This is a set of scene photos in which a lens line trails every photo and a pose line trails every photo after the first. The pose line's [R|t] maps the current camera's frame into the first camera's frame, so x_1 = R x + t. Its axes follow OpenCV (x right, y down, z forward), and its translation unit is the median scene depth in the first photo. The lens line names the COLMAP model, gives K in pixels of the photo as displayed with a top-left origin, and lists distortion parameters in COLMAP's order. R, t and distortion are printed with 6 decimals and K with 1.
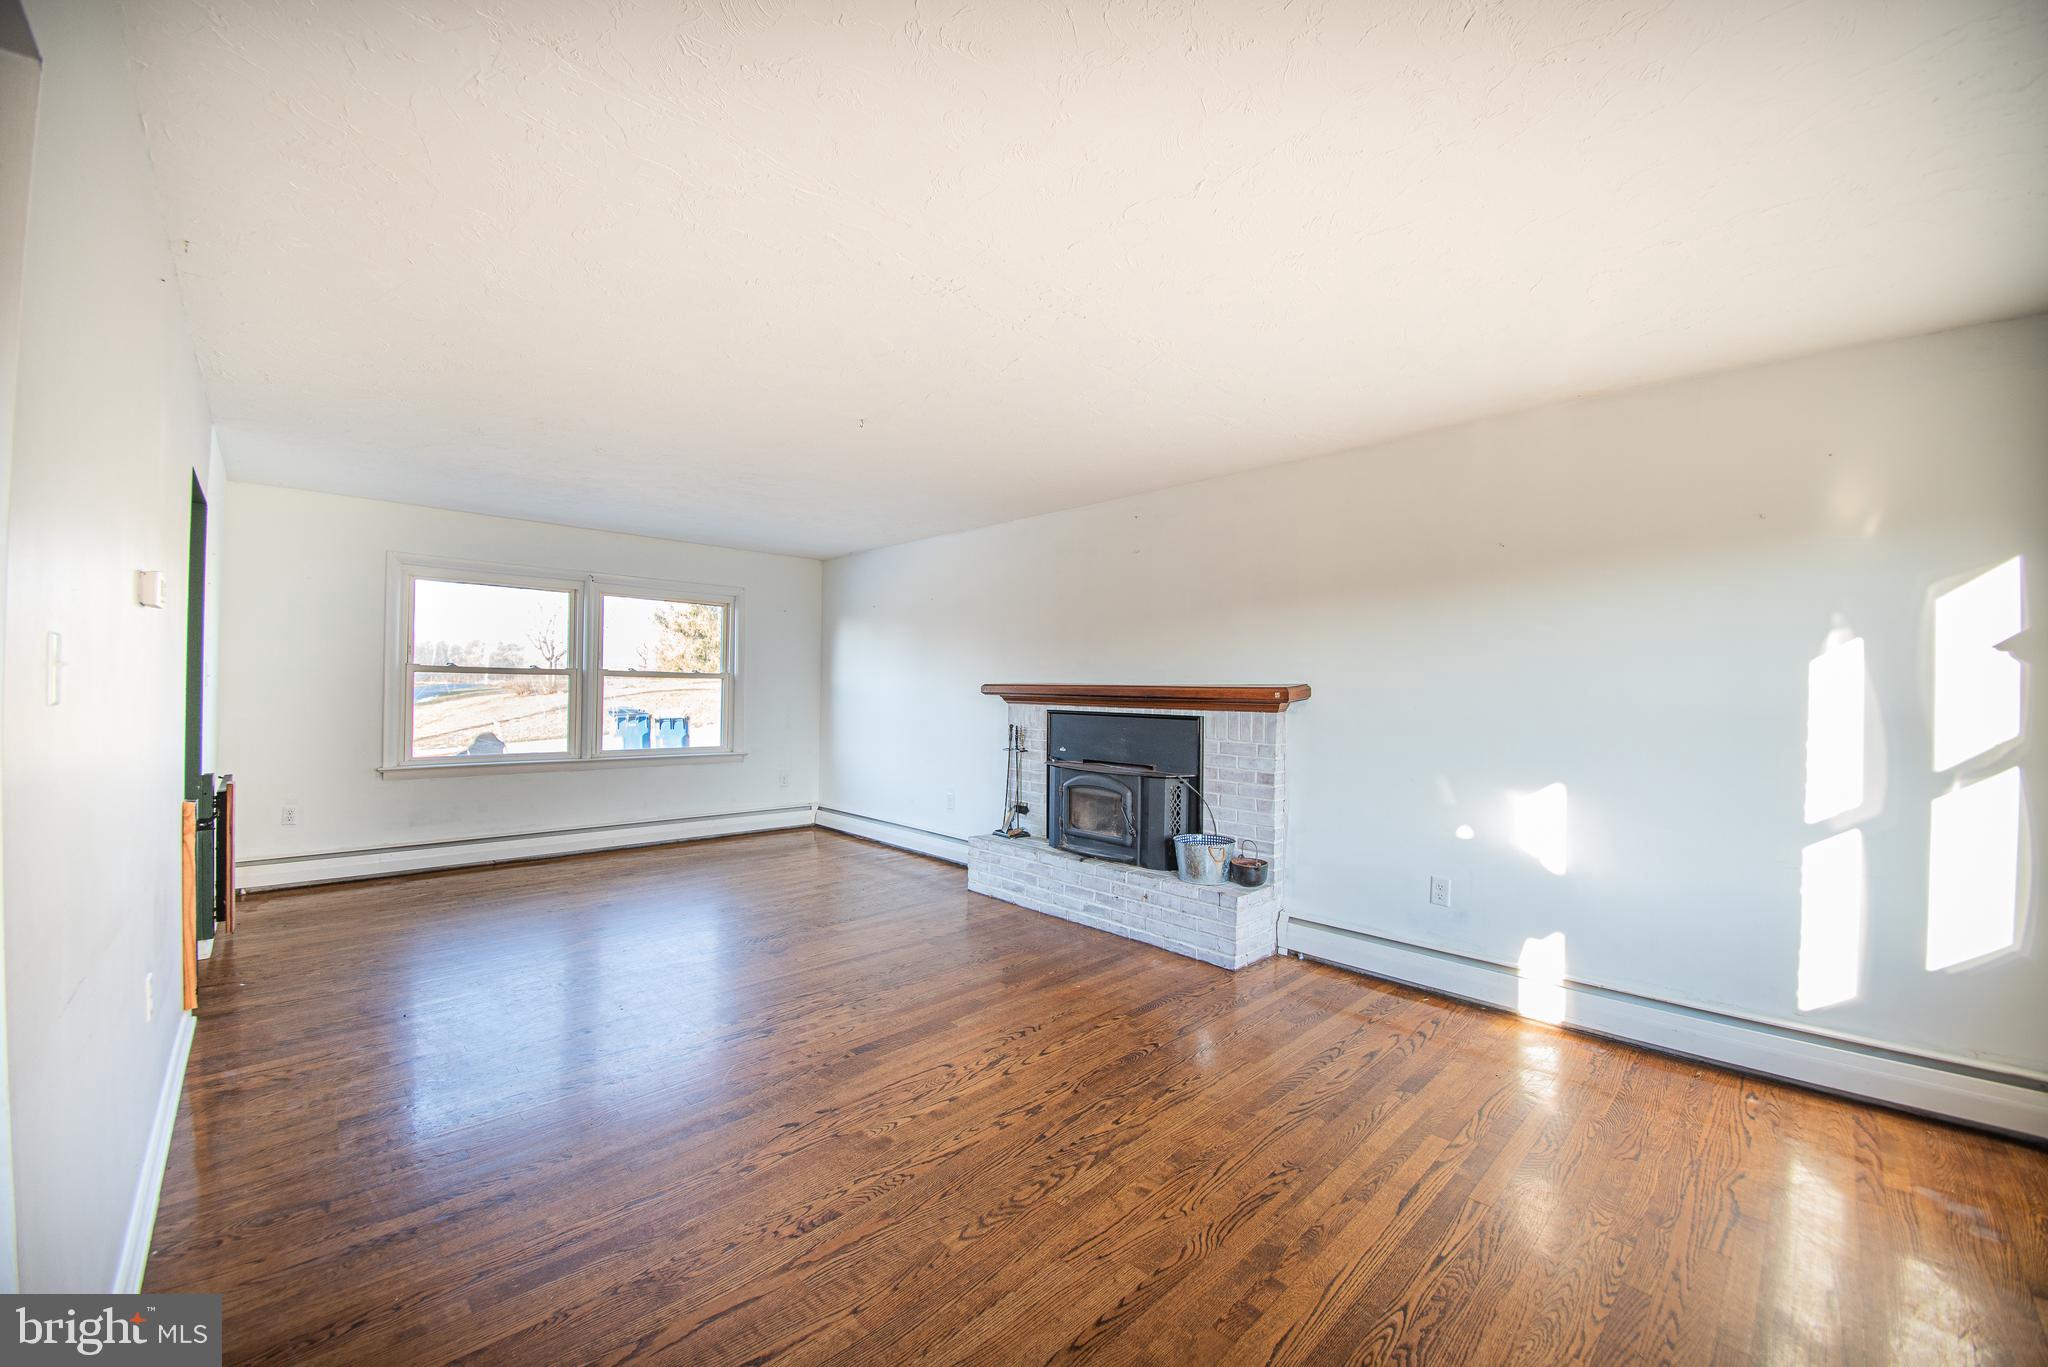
lens RADIAL K [[774.7, 0, 1021.1], [0, 774.7, 686.2], [0, 0, 1]] dist [0.012356, -0.000652]
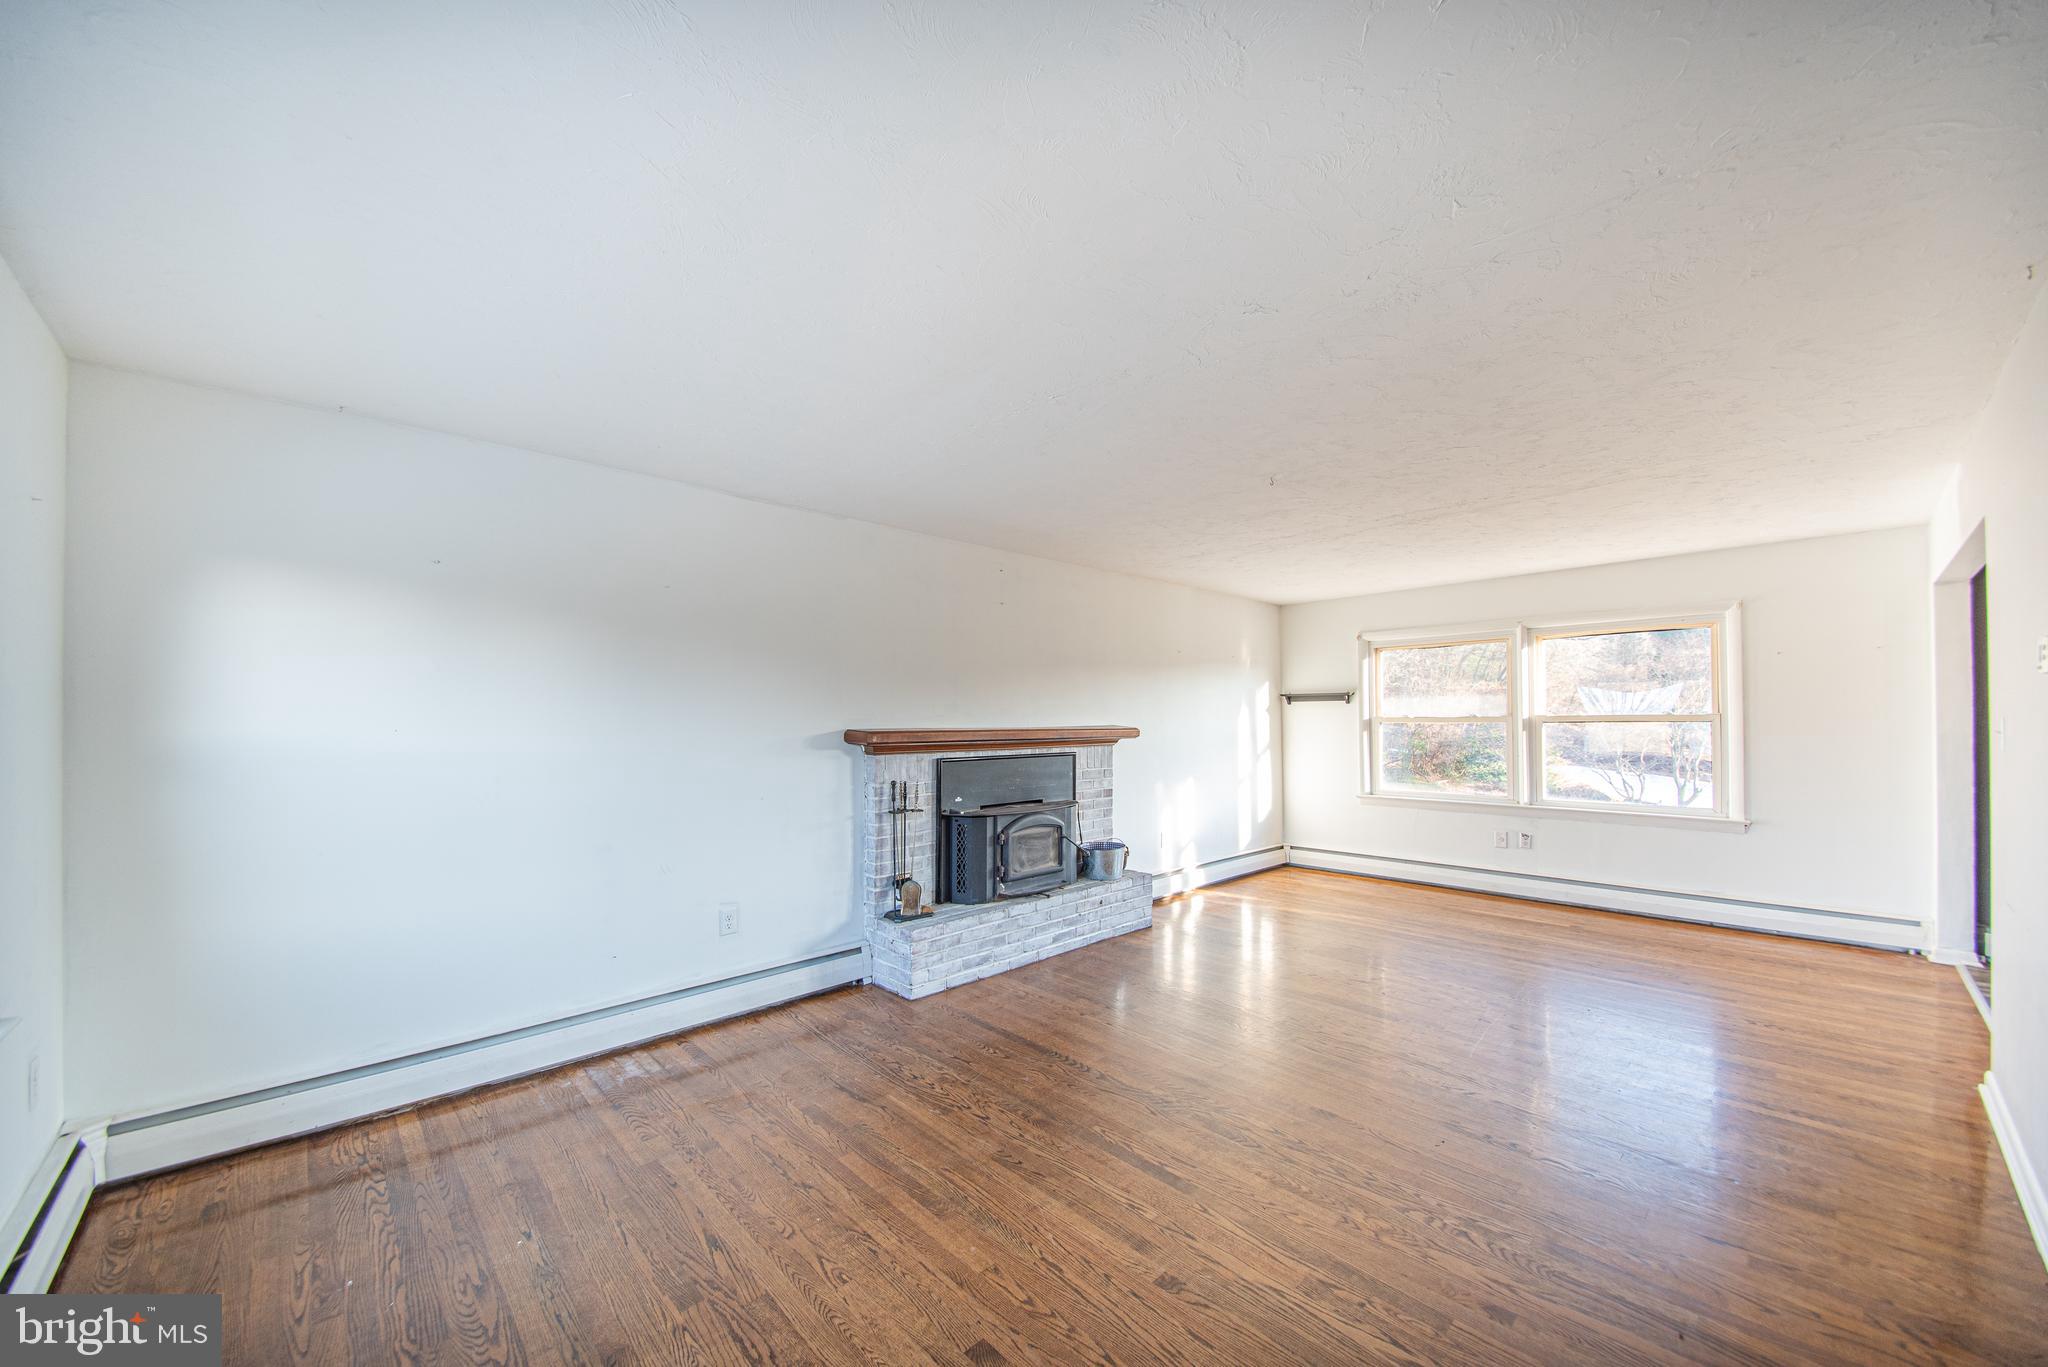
lens RADIAL K [[735.0, 0, 1025.2], [0, 735.0, 703.0], [0, 0, 1]] dist [0.011058, -0.004650]
pose [[0.031439, 0.006090, 0.999487, -0.910722], [0.001215, 0.999980, -0.006131, -0.031772], [-0.999505, 0.001407, 0.031431, 0.987328]]
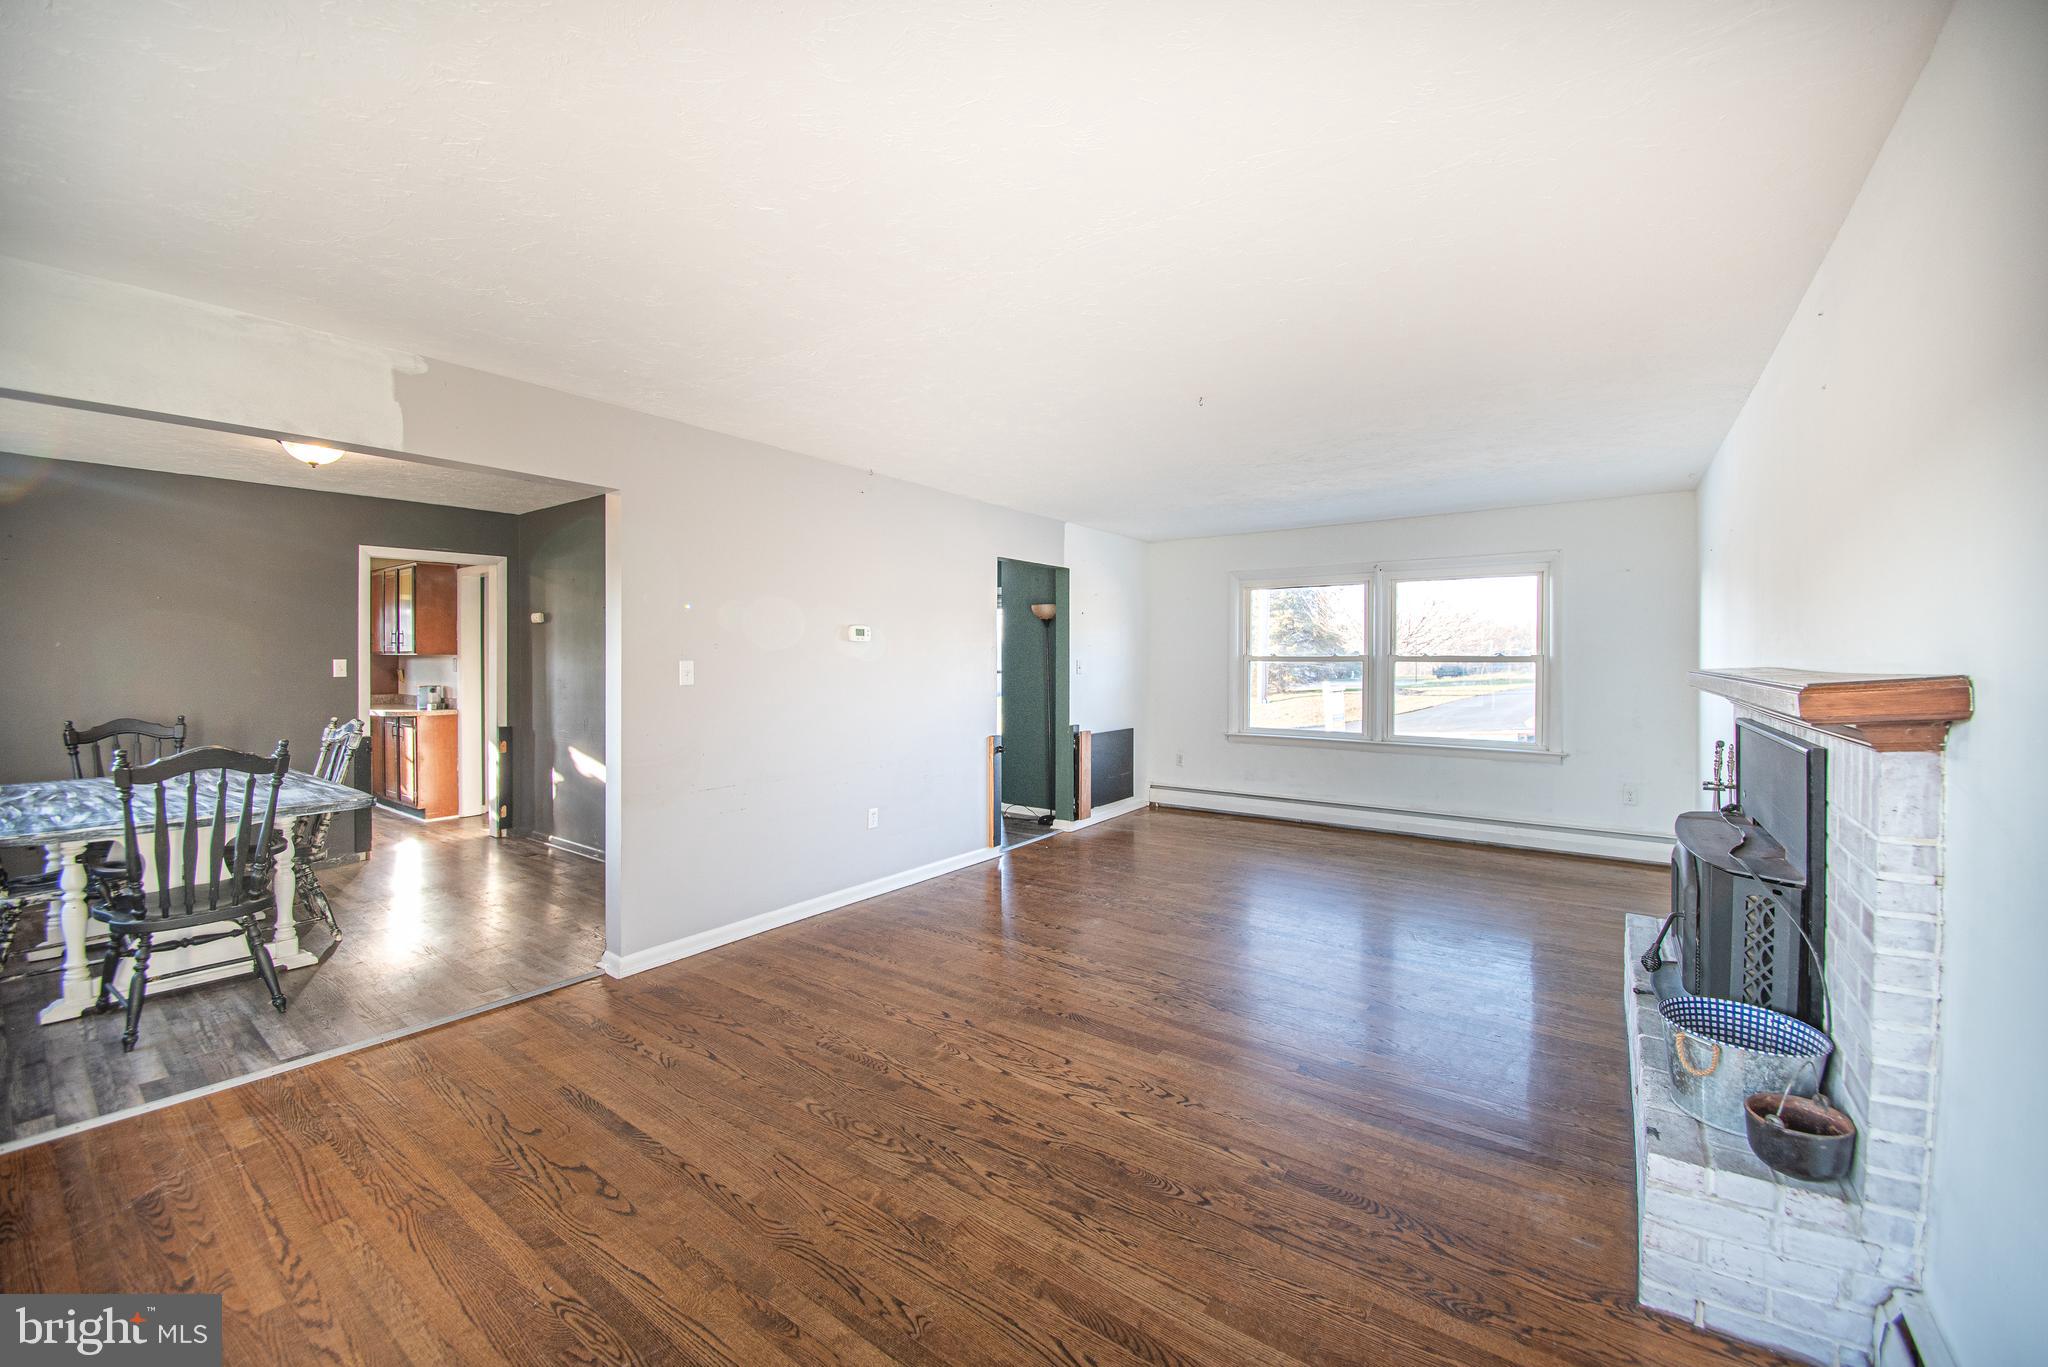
lens RADIAL K [[774.7, 0, 1014.2], [0, 774.7, 684.7], [0, 0, 1]] dist [0.012356, -0.000652]
pose [[0.197502, 0.014873, -0.980190, 0.518895], [0.005654, 0.999851, 0.016311, -0.003272], [0.980286, -0.008764, 0.197388, 0.454710]]
